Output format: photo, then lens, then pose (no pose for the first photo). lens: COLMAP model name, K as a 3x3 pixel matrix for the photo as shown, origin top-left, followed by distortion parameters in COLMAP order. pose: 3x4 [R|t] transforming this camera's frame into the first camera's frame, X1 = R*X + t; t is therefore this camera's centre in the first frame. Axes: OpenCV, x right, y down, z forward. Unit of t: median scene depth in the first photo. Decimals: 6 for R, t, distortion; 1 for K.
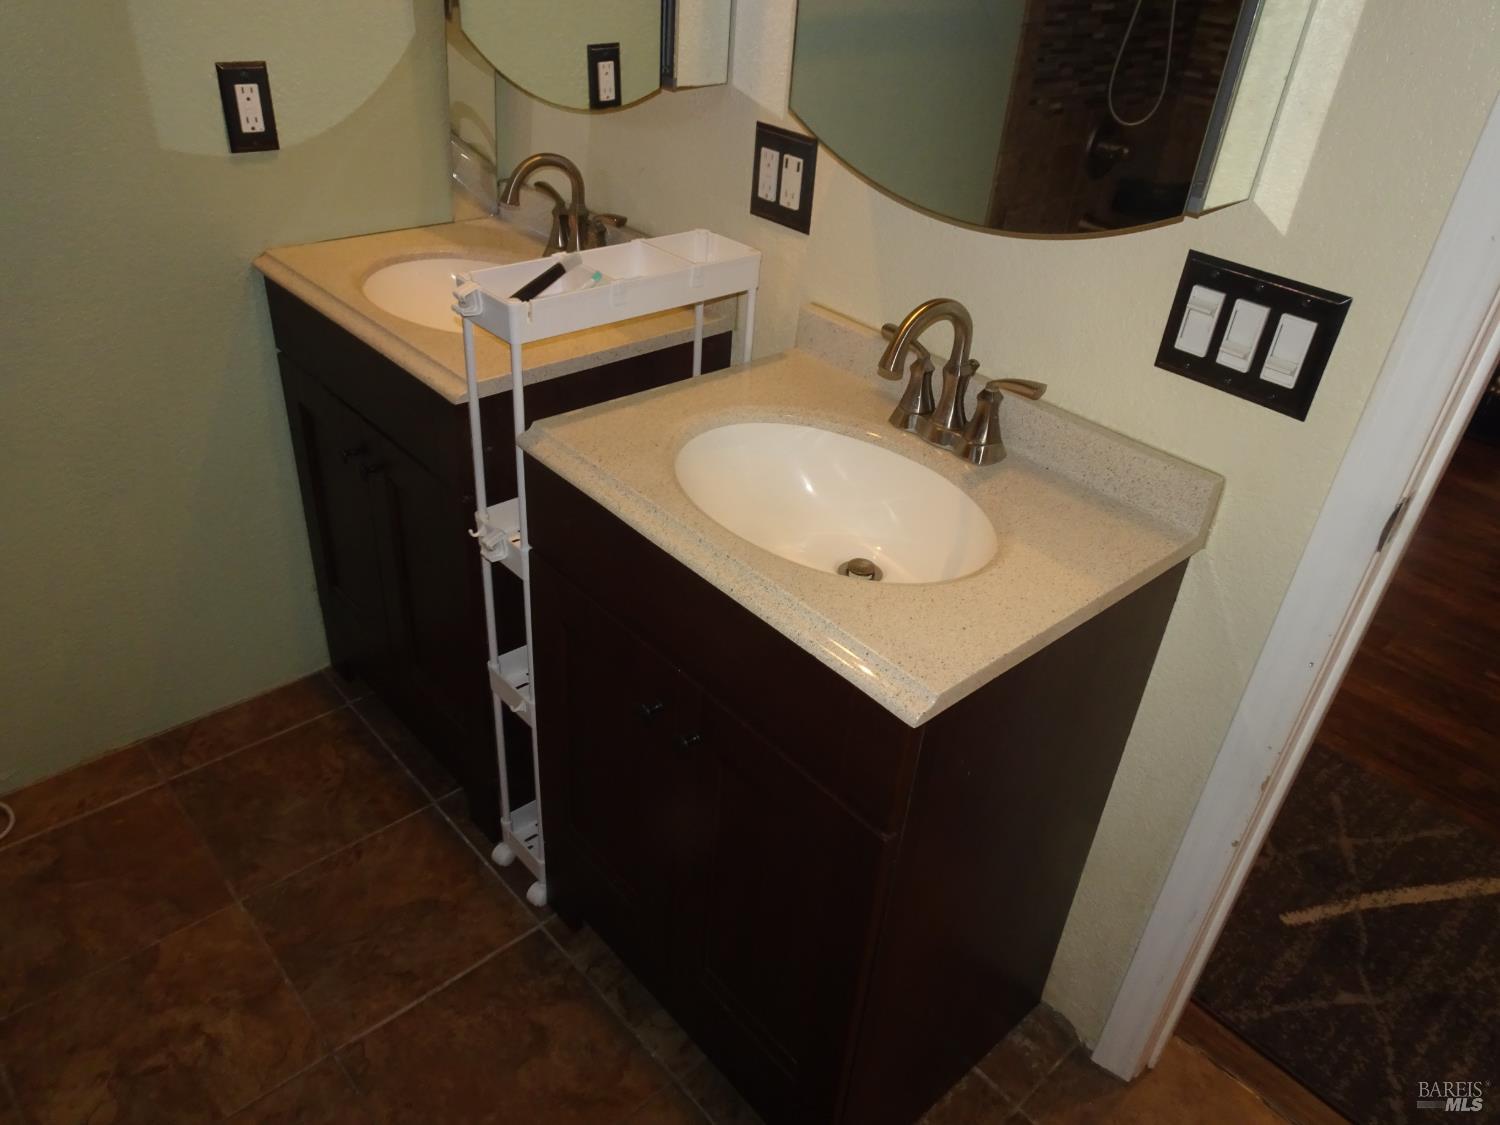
lens RADIAL K [[1065.4, 0, 750.0], [0, 1065.4, 562.5], [0, 0, 1]] dist [0.009272, 0.000829]
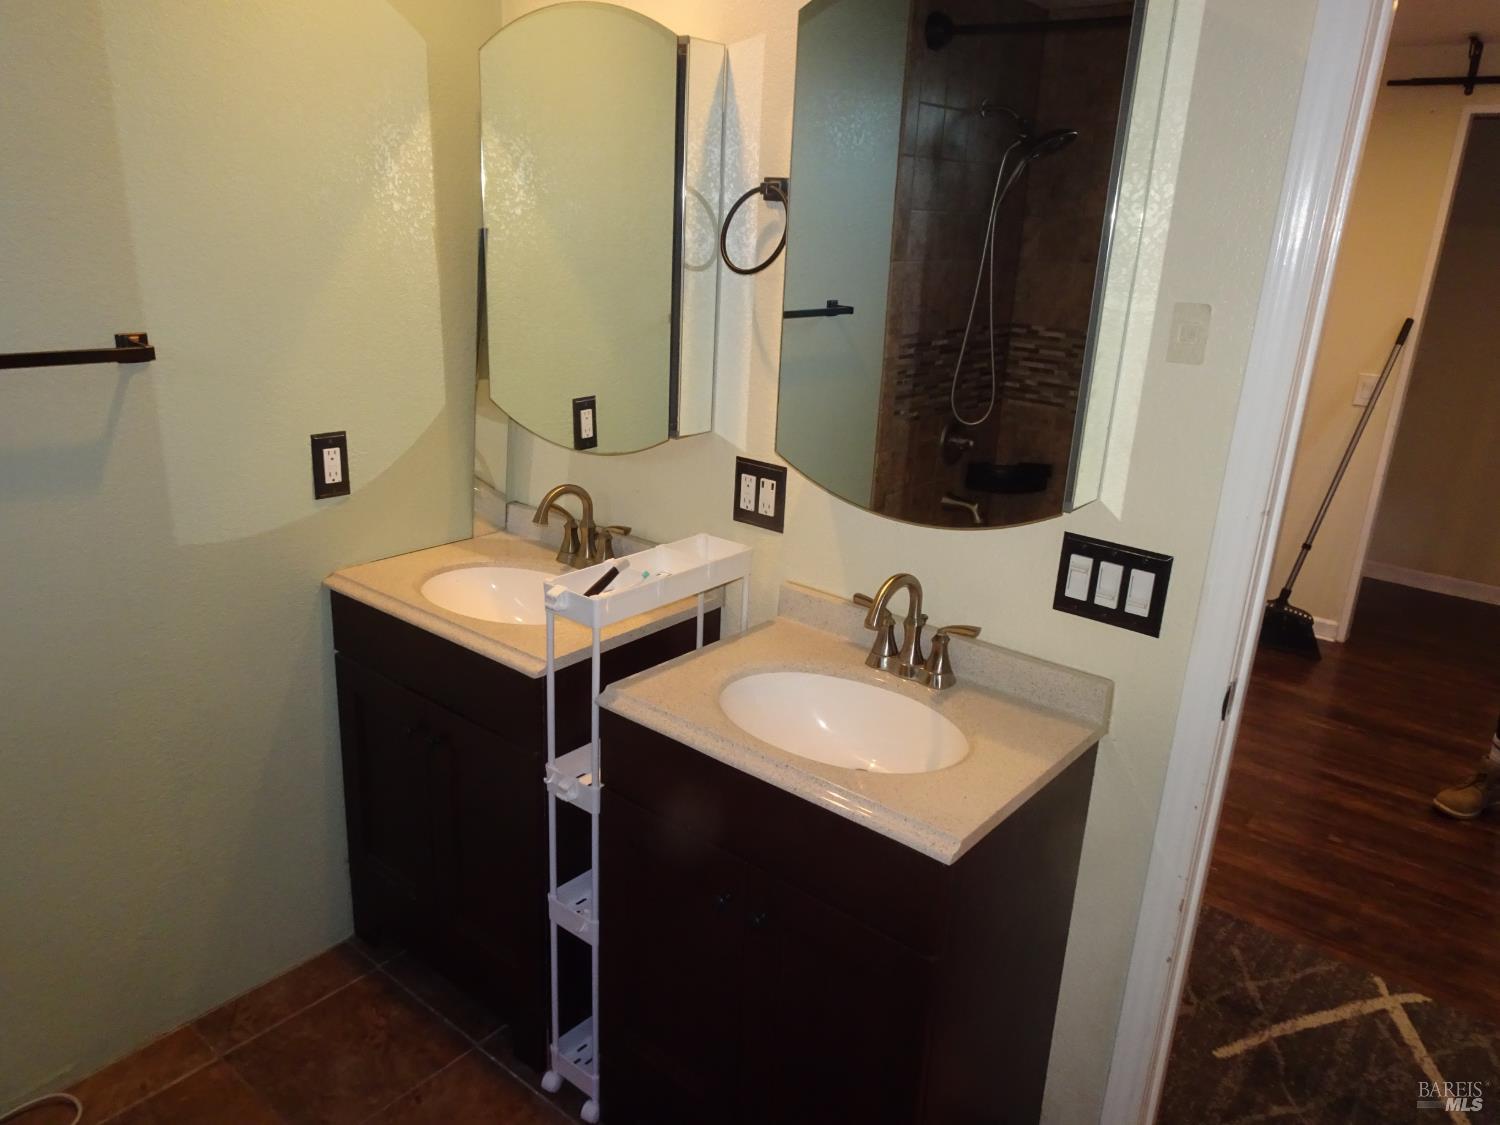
lens RADIAL K [[1064.9, 0, 750.0], [0, 1064.9, 562.5], [0, 0, 1]] dist [0.013001, 0.001814]
pose [[0.988583, -0.068033, 0.134446, -0.158588], [0.099266, 0.965331, -0.241419, 0.046243], [-0.113360, 0.252009, 0.961062, -0.261739]]
